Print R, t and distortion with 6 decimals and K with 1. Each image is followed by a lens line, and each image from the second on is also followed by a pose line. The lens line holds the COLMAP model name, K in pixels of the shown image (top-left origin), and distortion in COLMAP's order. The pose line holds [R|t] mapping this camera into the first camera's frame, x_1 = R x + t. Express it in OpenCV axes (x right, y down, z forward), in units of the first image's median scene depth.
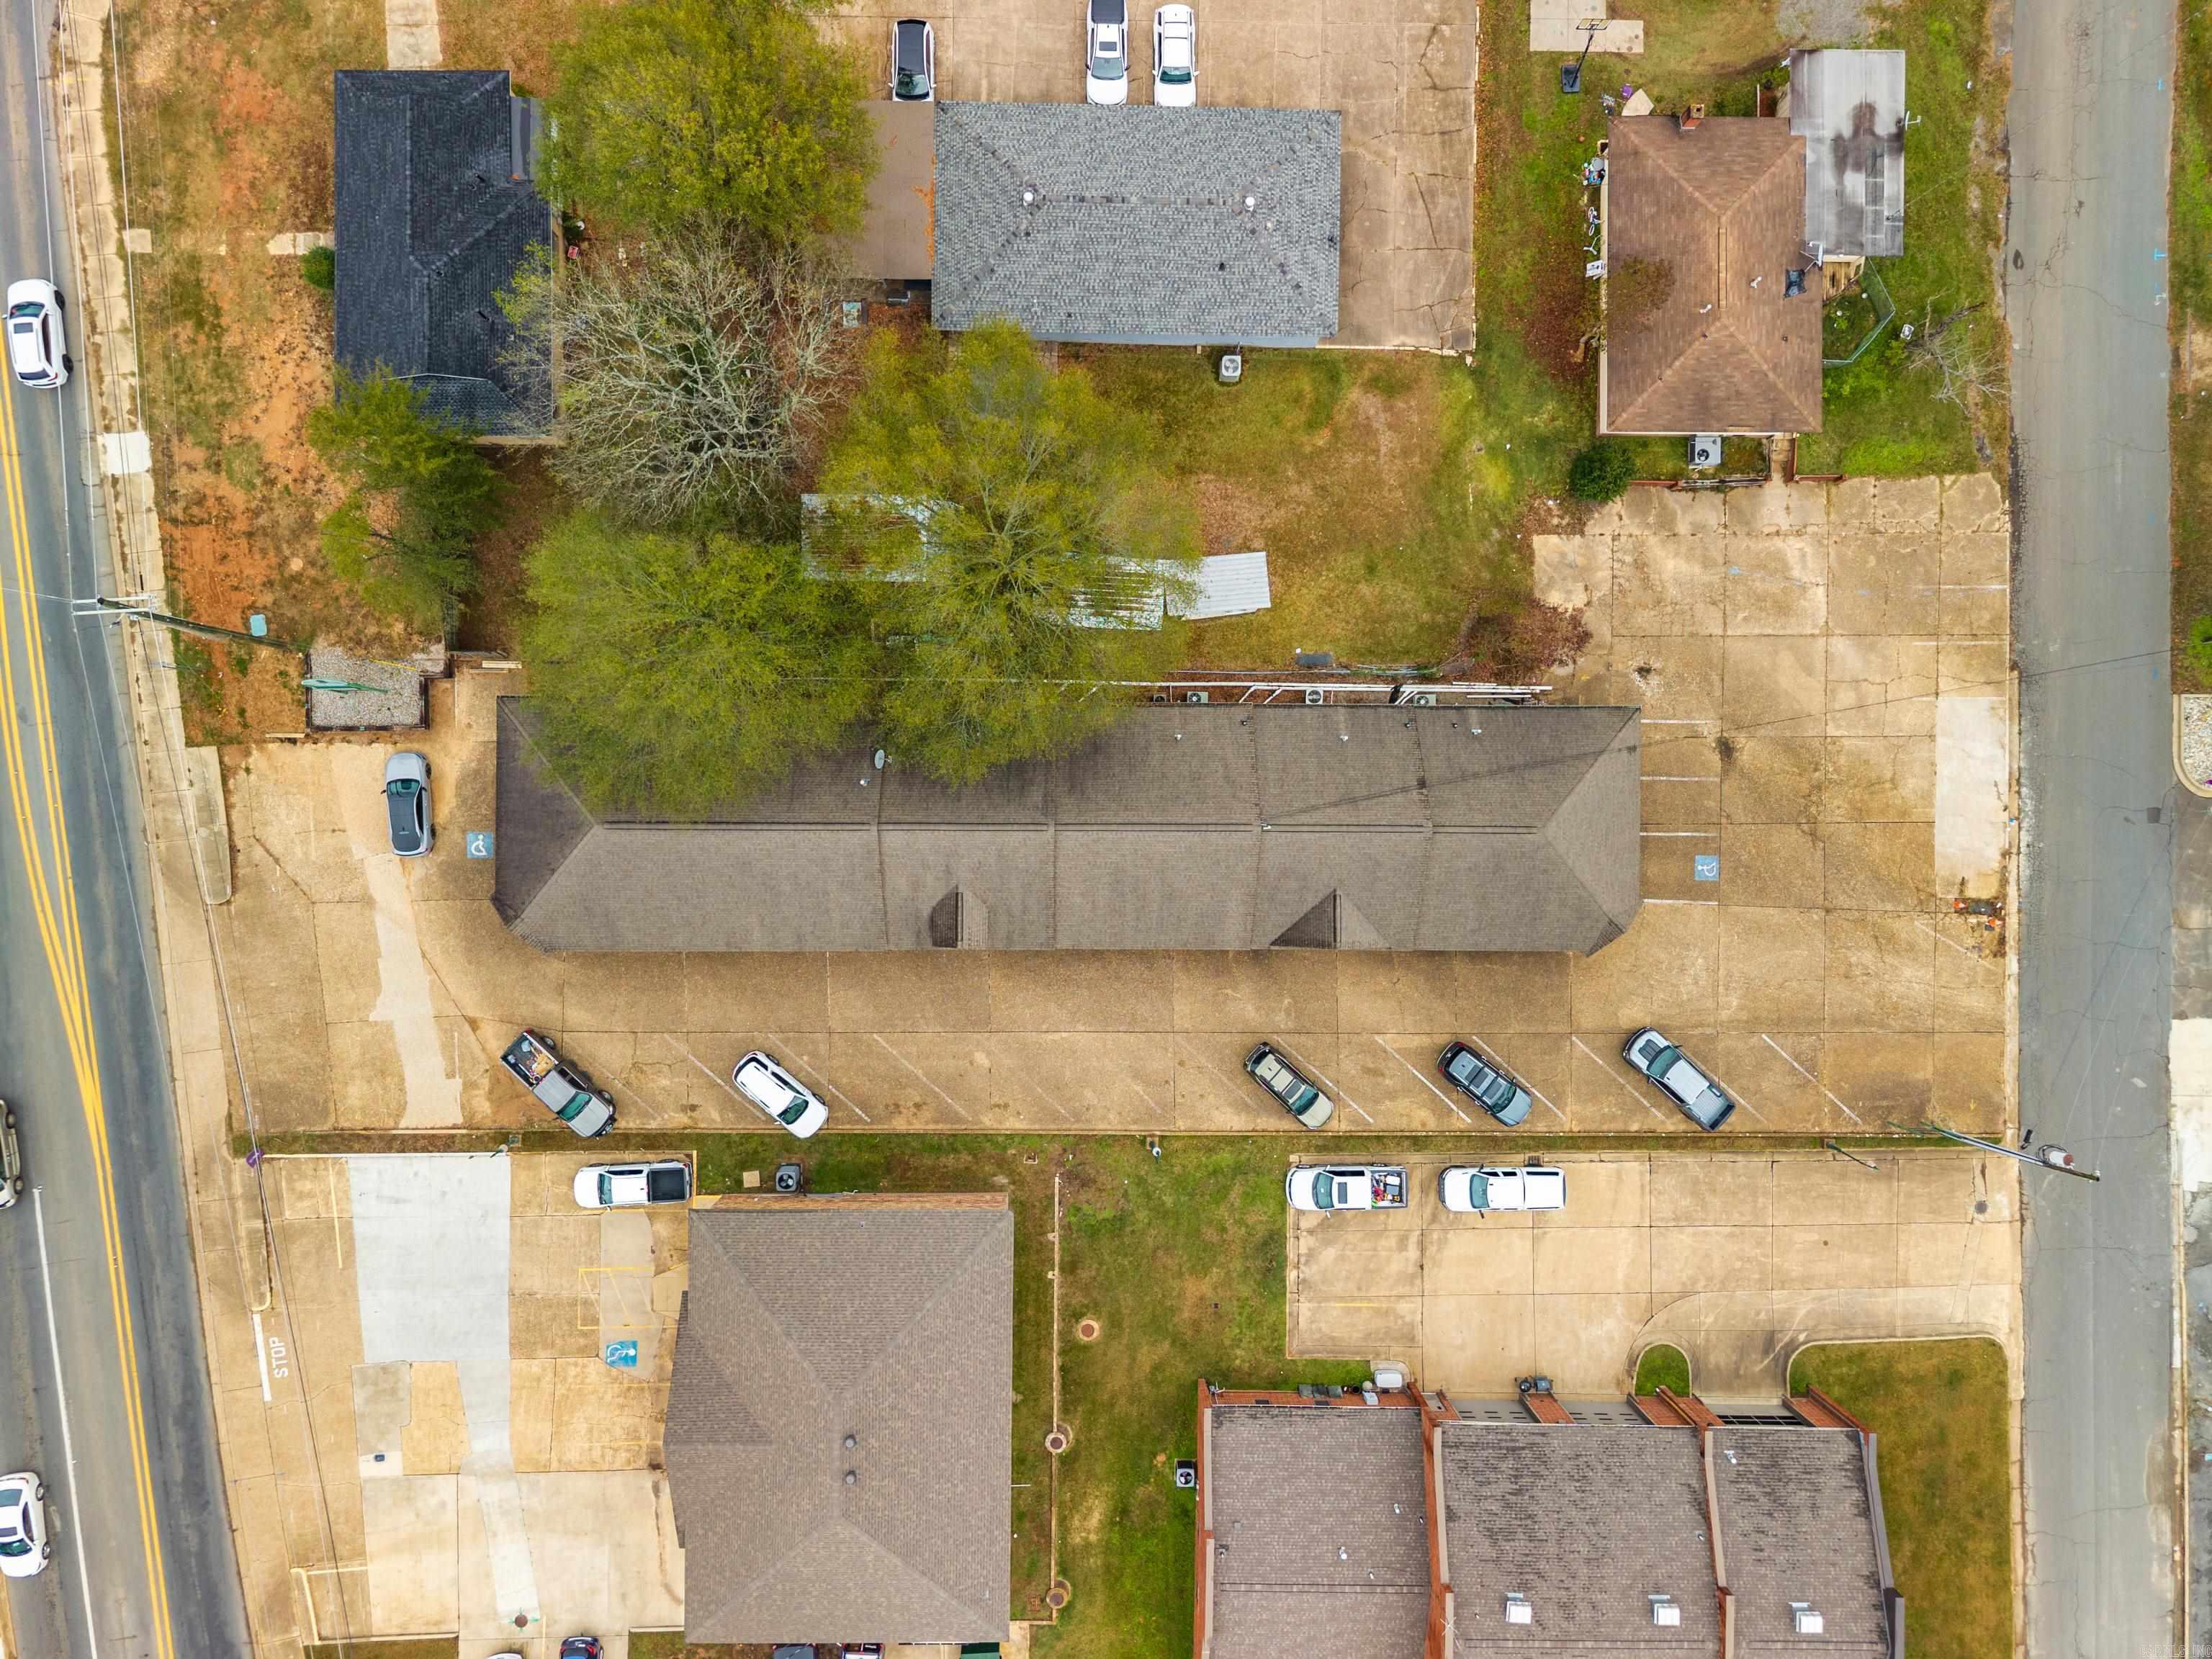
lens RADIAL K [[1473.2, 0, 1110.9], [0, 1473.2, 826.2], [0, 0, 1]] dist [0.021632, -0.023001]
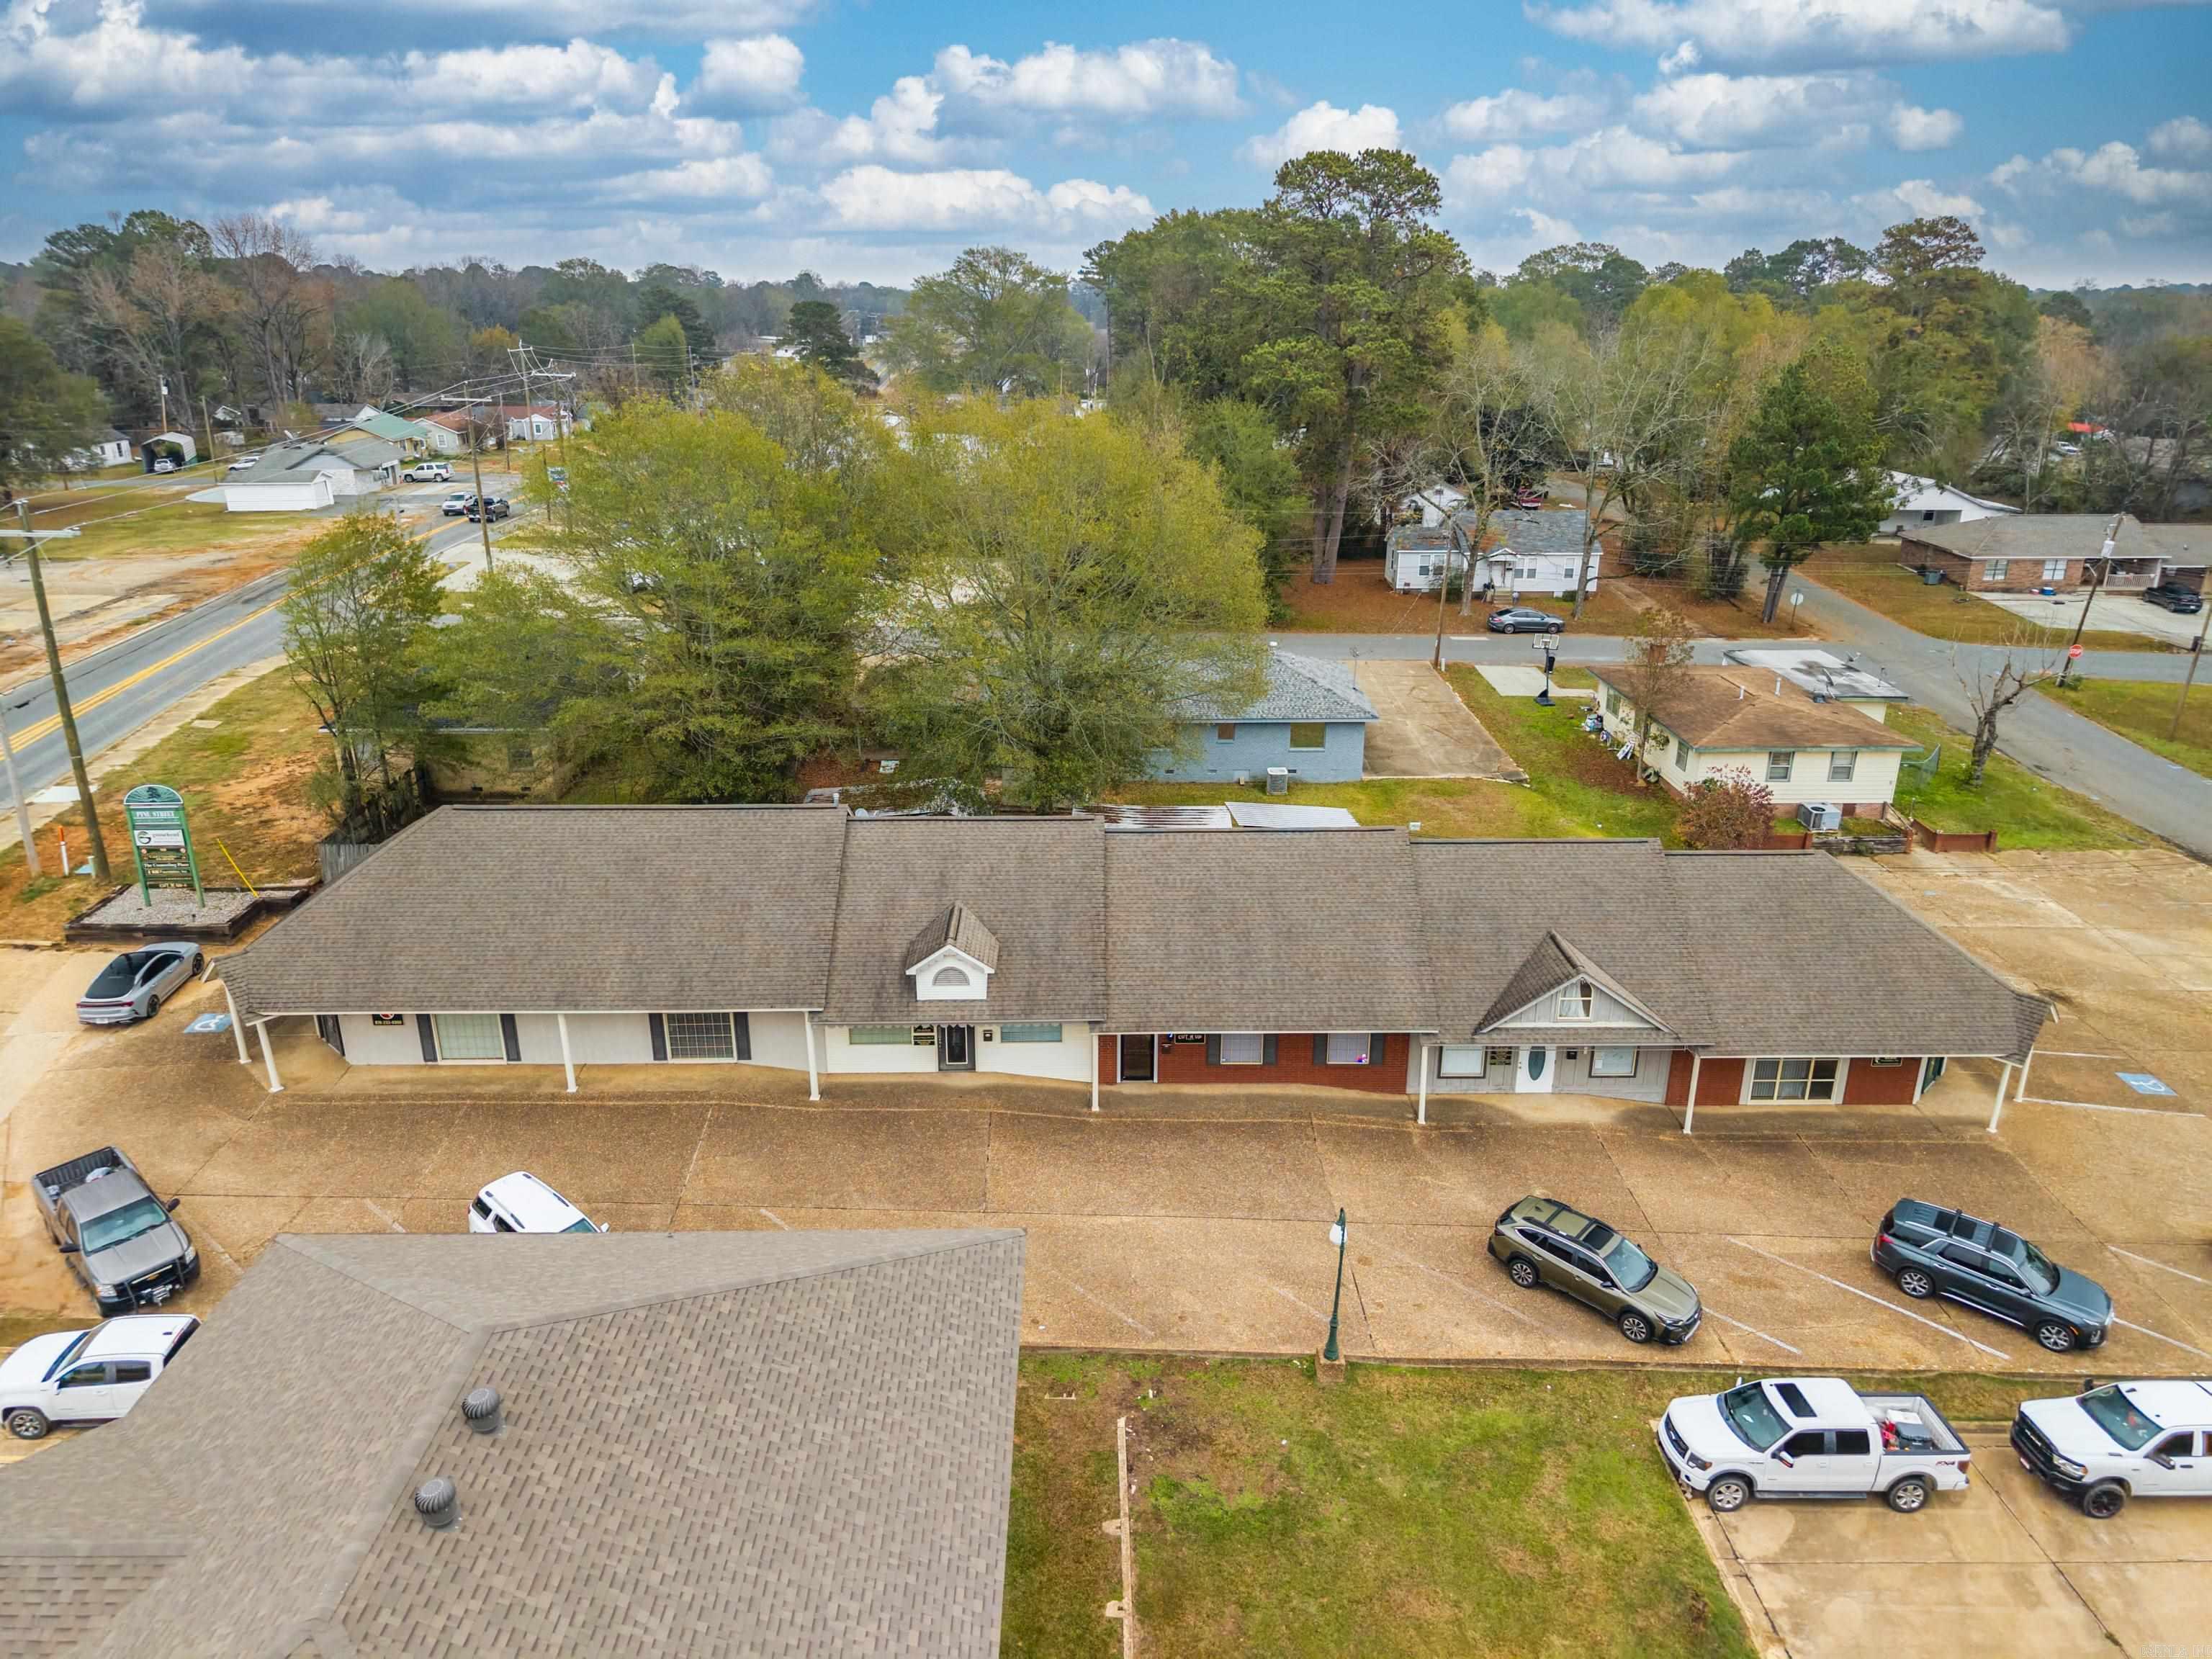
lens RADIAL K [[1482.8, 0, 1106.0], [0, 1482.8, 829.5], [0, 0, 1]] dist [-0.006810, 0.012588]
pose [[0.999517, -0.028776, 0.011762, -0.041257], [0.021003, 0.346145, -0.937946, 0.583101], [0.022919, 0.937740, 0.346582, 0.688727]]
